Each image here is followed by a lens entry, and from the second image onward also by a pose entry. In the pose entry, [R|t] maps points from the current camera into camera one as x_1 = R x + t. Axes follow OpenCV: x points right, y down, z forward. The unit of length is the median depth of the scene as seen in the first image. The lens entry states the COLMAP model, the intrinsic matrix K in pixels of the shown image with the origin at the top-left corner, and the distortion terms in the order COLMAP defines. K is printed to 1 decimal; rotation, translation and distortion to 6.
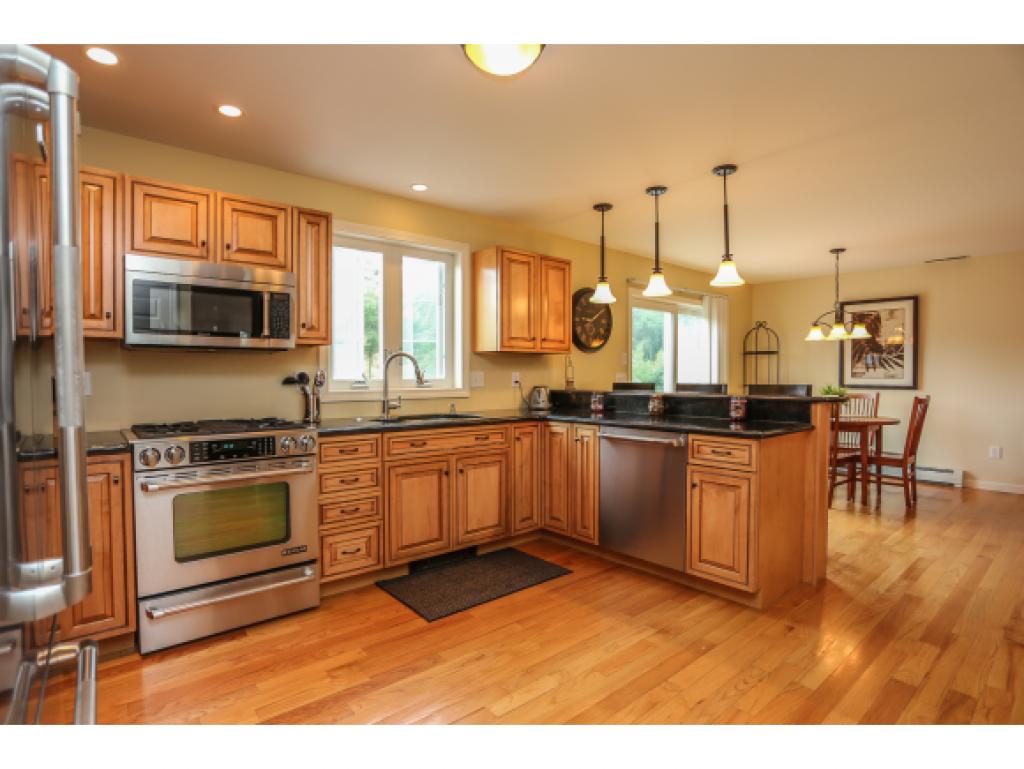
lens RADIAL K [[541.2, 0, 512.0], [0, 541.2, 384.5], [0, 0, 1]] dist [-0.013549, 0.001425]
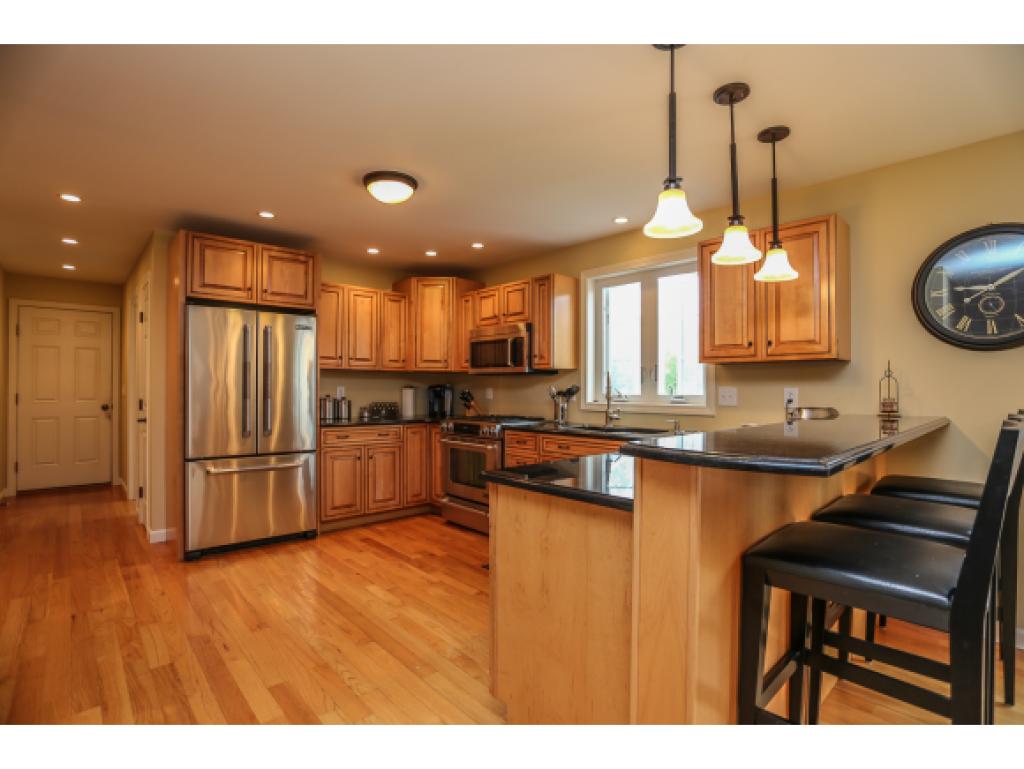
lens RADIAL K [[507.9, 0, 509.6], [0, 507.9, 386.7], [0, 0, 1]] dist [-0.071077, 0.033801]
pose [[0.031562, -0.003434, -0.999496, 0.957636], [-0.024671, 0.999687, -0.004214, -0.017085], [0.999197, 0.024792, 0.031467, 0.846955]]
